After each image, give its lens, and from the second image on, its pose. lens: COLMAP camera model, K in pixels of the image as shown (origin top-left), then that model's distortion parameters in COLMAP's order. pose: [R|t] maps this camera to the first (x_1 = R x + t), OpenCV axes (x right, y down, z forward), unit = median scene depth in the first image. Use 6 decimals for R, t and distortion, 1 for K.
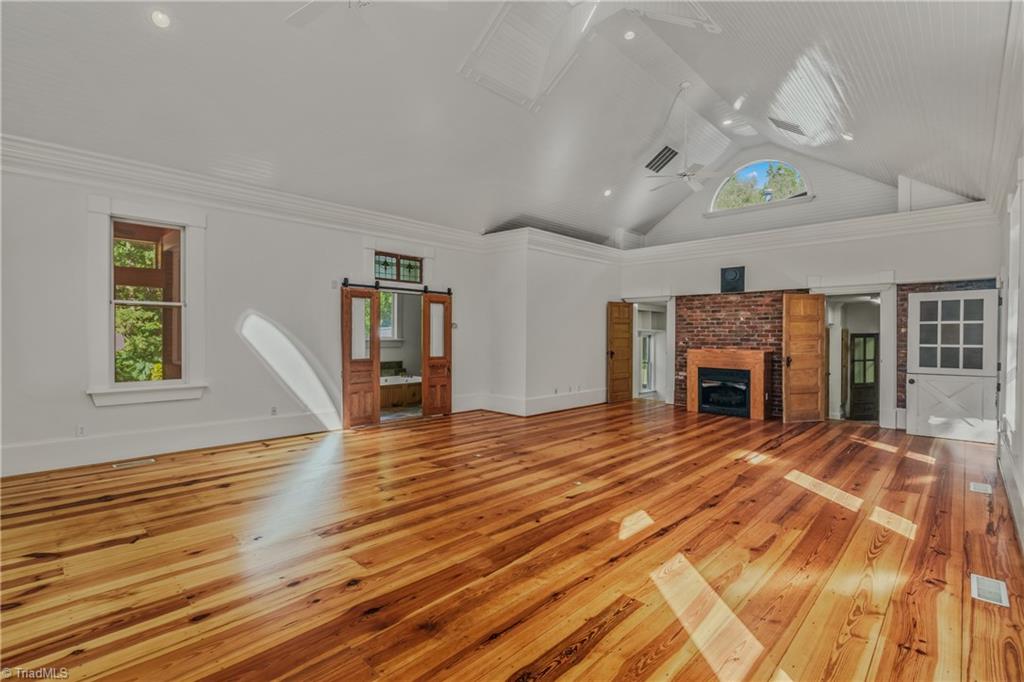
lens RADIAL K [[480.9, 0, 511.6], [0, 480.9, 336.4], [0, 0, 1]] dist [-0.001317, 0.000241]
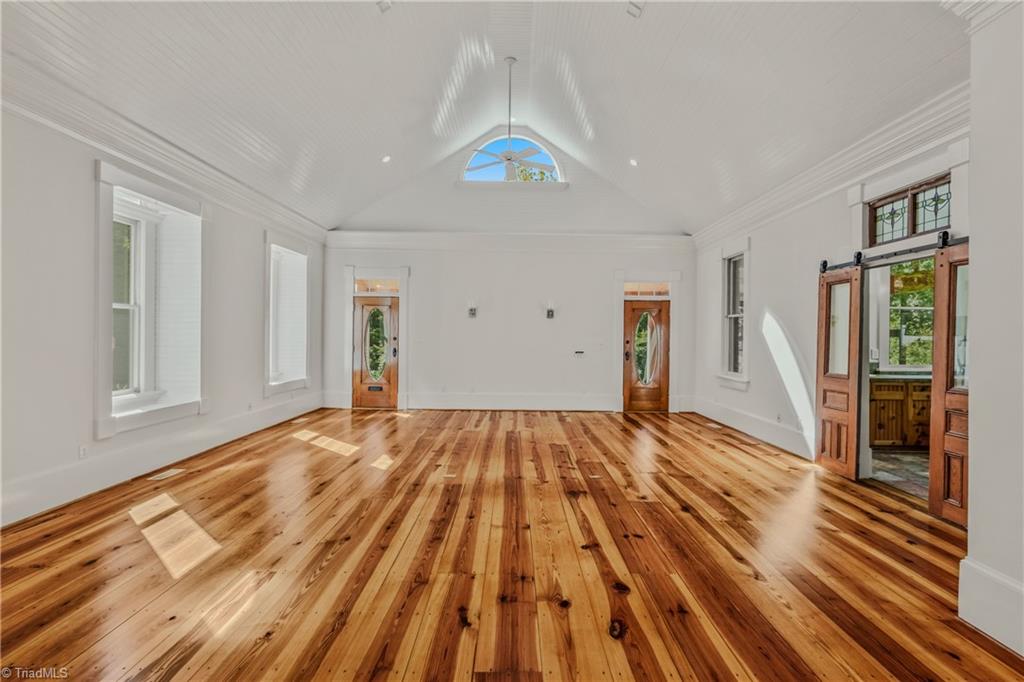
lens RADIAL K [[480.9, 0, 512.9], [0, 480.9, 340.1], [0, 0, 1]] dist [-0.001317, 0.000241]
pose [[-0.729018, -0.009391, -0.684430, 0.707260], [-0.019627, 0.999782, 0.007188, 0.002170], [0.684213, 0.018674, -0.729043, 1.726034]]
